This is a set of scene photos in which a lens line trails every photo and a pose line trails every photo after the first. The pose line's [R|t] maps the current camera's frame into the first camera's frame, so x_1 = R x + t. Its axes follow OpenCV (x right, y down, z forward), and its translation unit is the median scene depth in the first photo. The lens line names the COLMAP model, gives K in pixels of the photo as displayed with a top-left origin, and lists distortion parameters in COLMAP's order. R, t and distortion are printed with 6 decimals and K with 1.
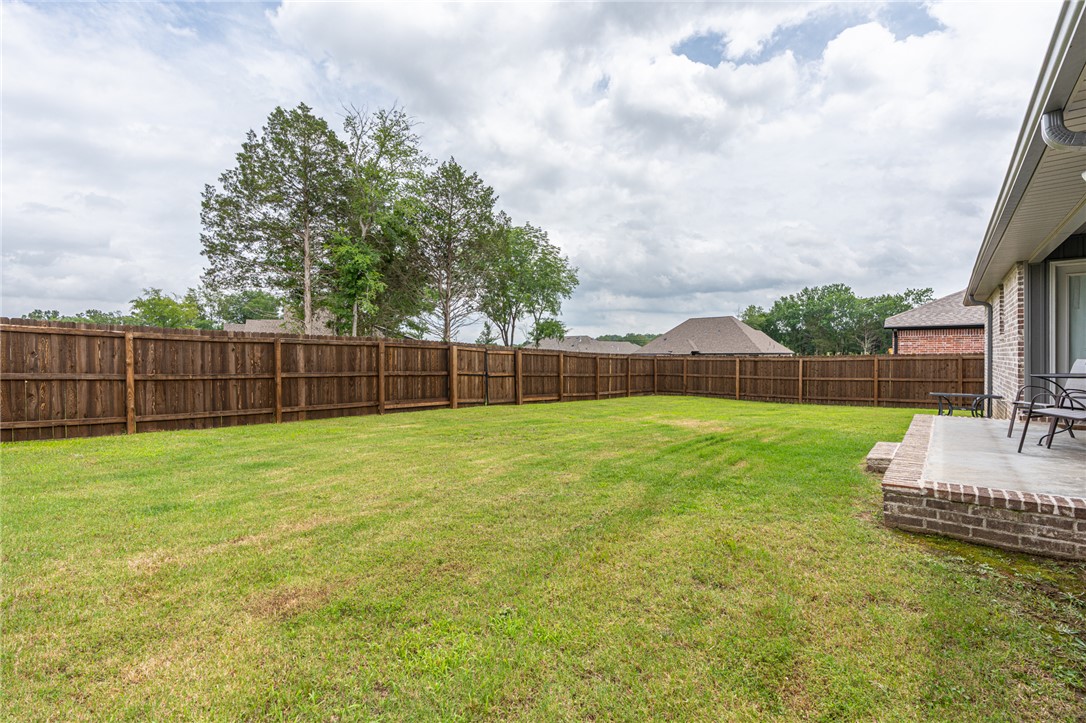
lens RADIAL K [[487.9, 0, 541.3], [0, 487.9, 358.5], [0, 0, 1]] dist [-0.000635, 0.000026]
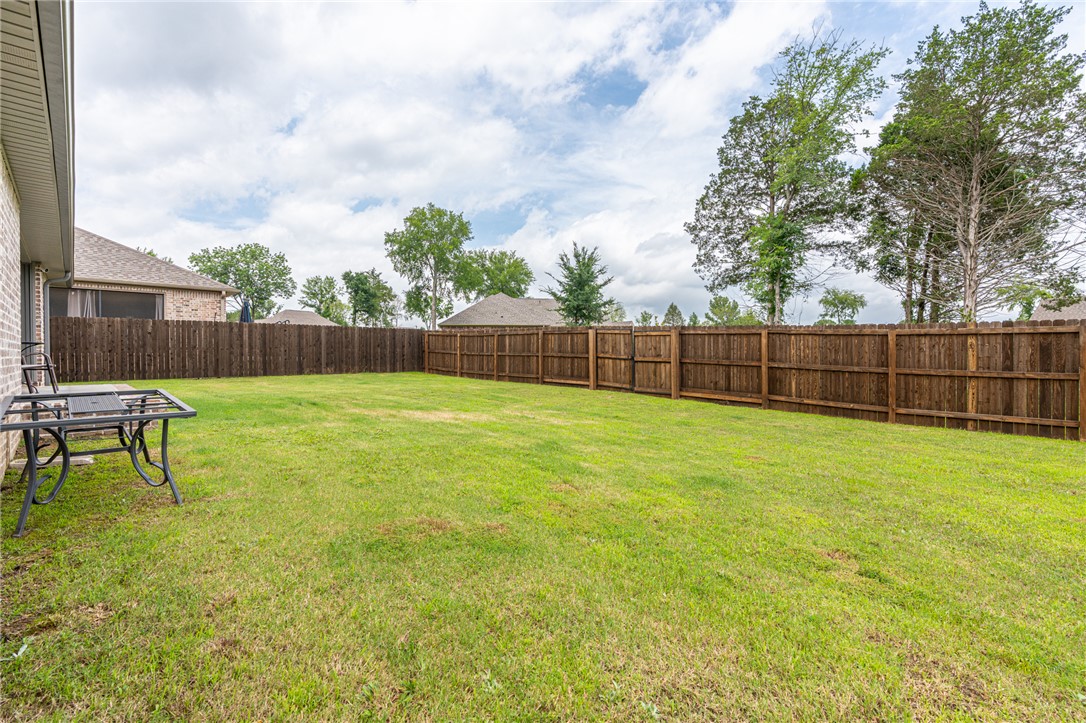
lens RADIAL K [[487.9, 0, 541.5], [0, 487.9, 360.4], [0, 0, 1]] dist [-0.000635, 0.000026]
pose [[-0.094787, 0.011300, -0.995433, 0.921853], [-0.006433, 0.999908, 0.011963, 0.029502], [0.995477, 0.007538, -0.094705, 1.042570]]
